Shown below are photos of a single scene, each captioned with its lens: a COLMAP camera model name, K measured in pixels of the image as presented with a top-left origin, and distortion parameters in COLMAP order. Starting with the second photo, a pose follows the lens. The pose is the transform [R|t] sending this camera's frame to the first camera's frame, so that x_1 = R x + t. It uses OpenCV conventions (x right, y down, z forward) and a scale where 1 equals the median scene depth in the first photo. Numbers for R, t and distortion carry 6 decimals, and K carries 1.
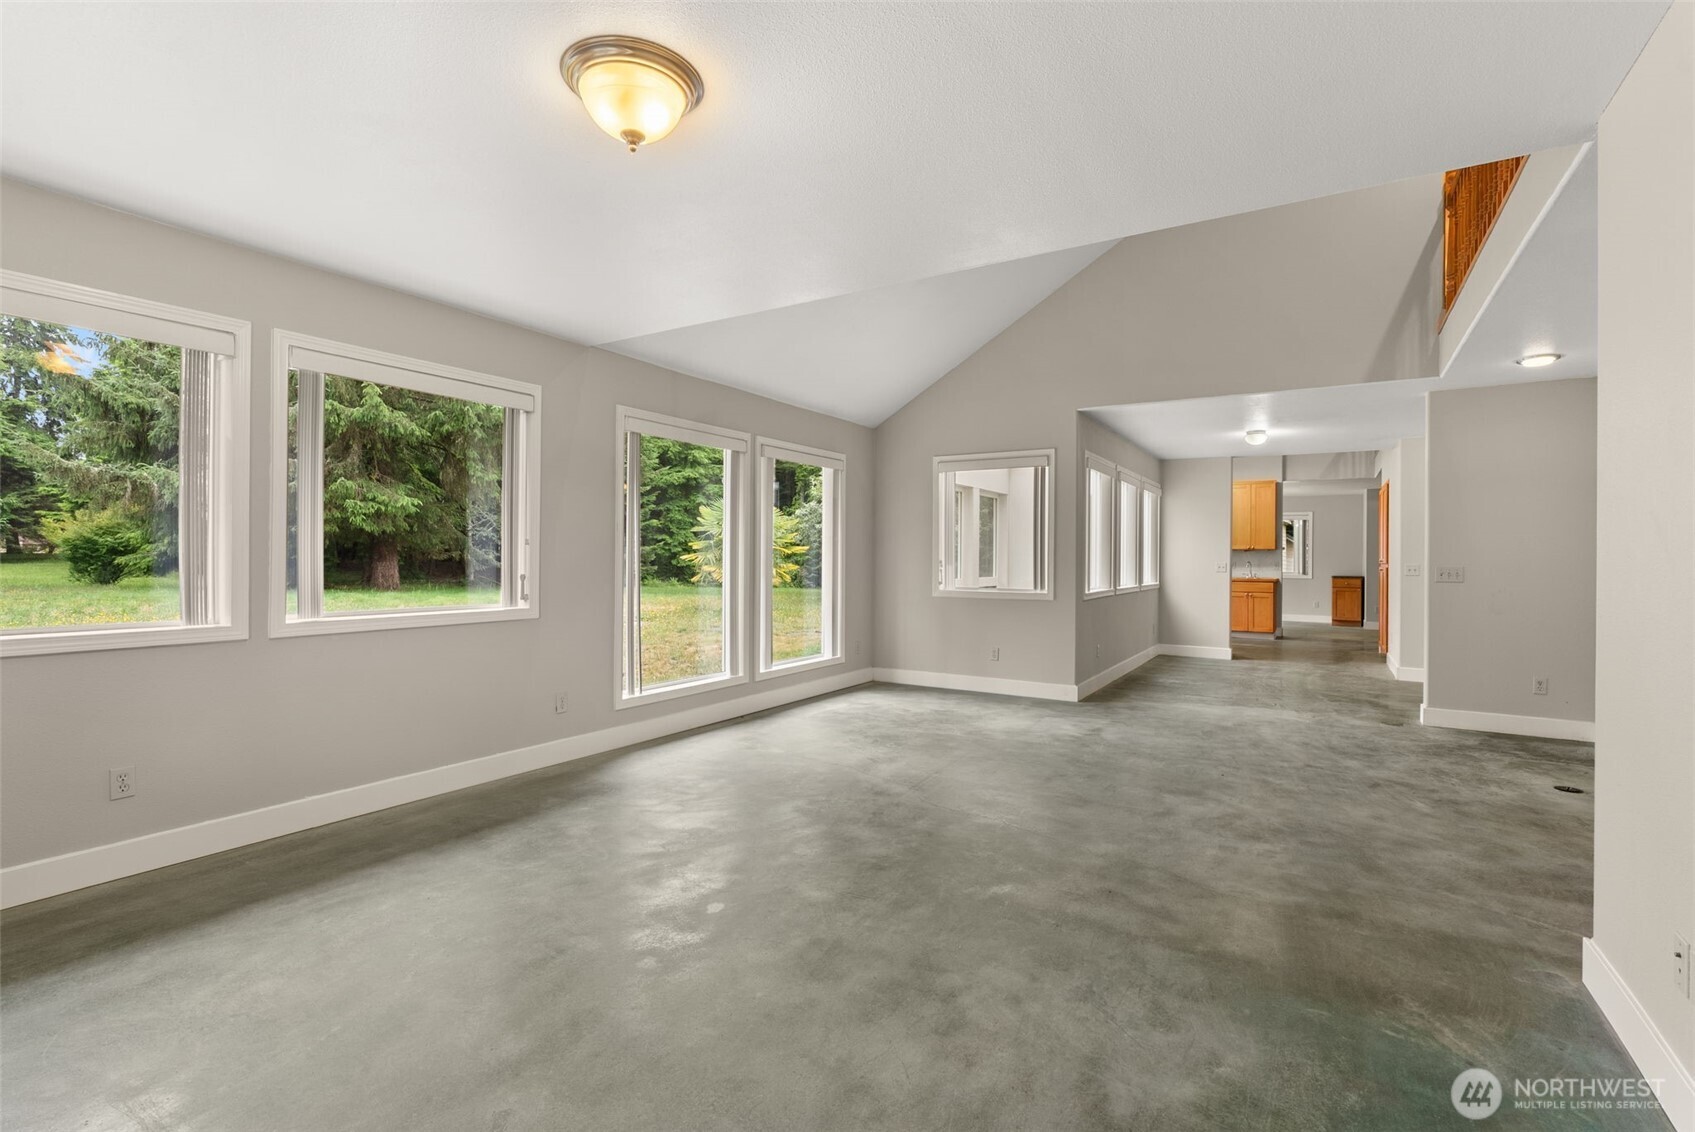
lens RADIAL K [[764.1, 0, 849.5], [0, 764.1, 562.6], [0, 0, 1]] dist [0.001998, 0.000285]
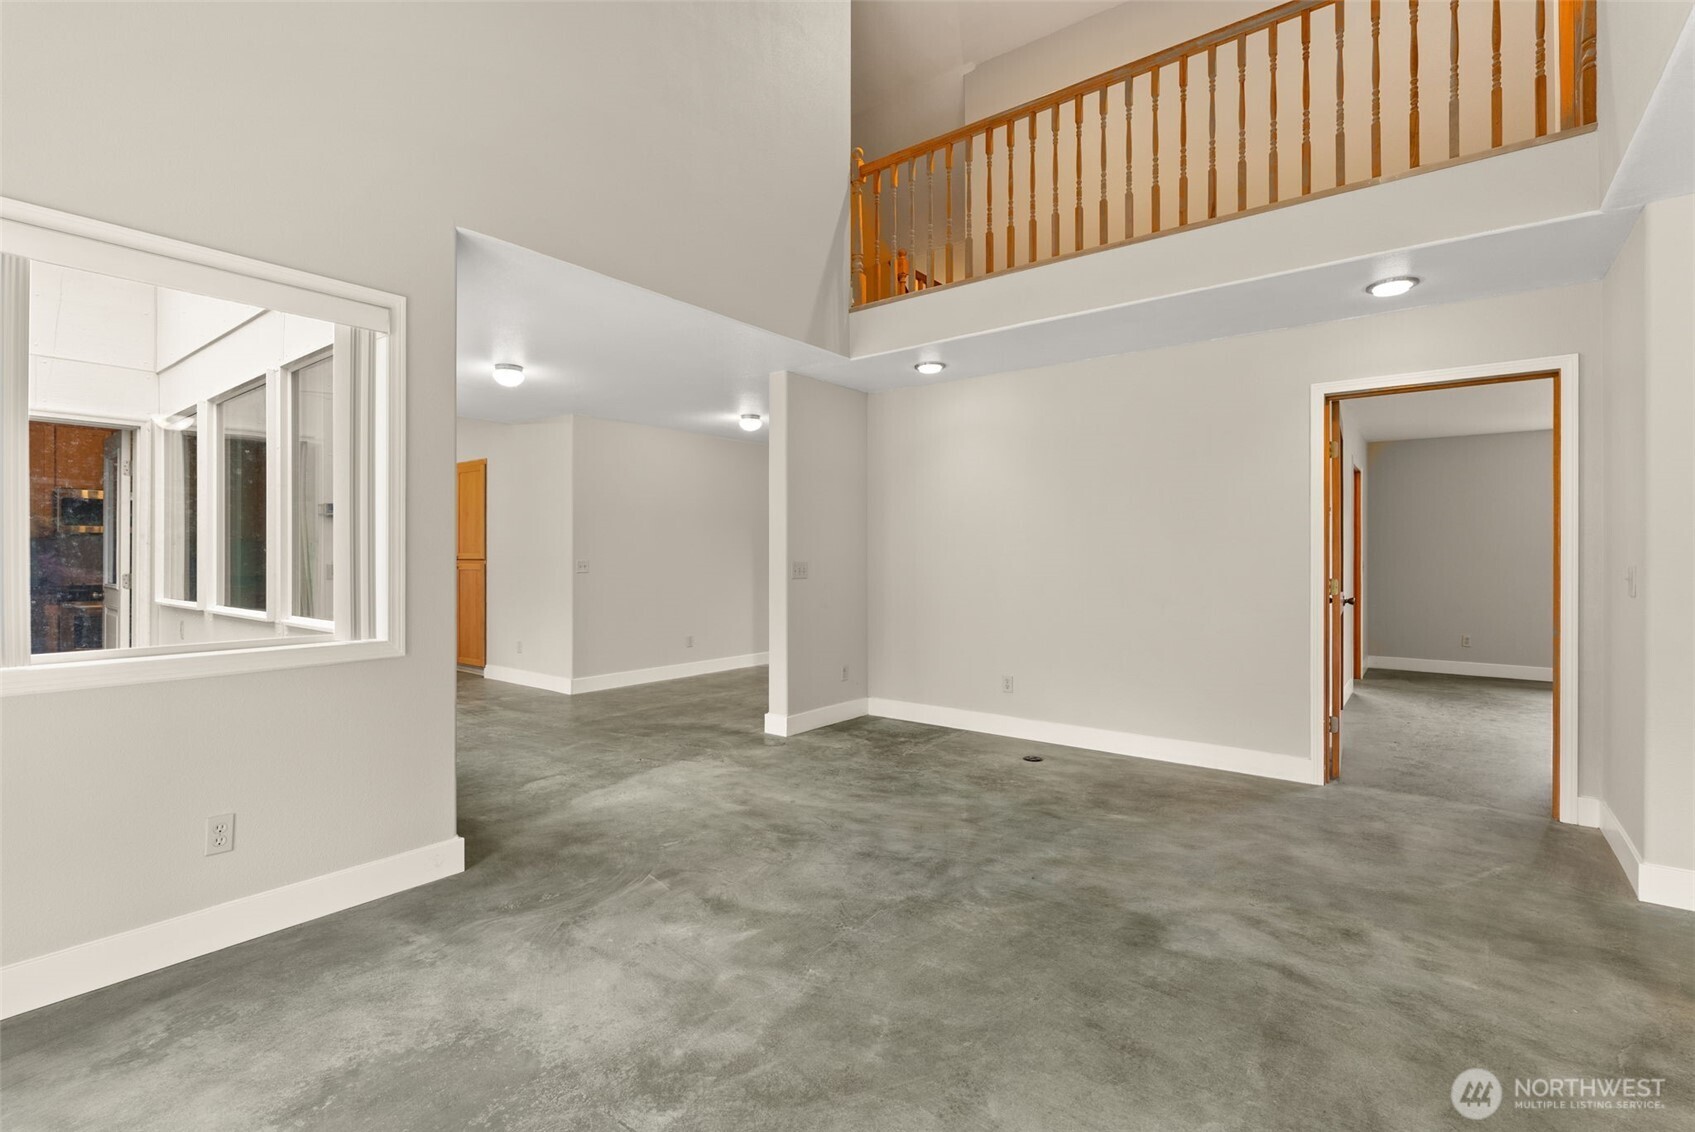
lens RADIAL K [[761.8, 0, 850.8], [0, 761.8, 560.0], [0, 0, 1]] dist [-0.003957, 0.000244]
pose [[0.098910, -0.017461, 0.994943, -0.245812], [0.003080, 0.999847, 0.017241, -0.020439], [-0.995092, 0.001359, 0.098949, 1.372033]]
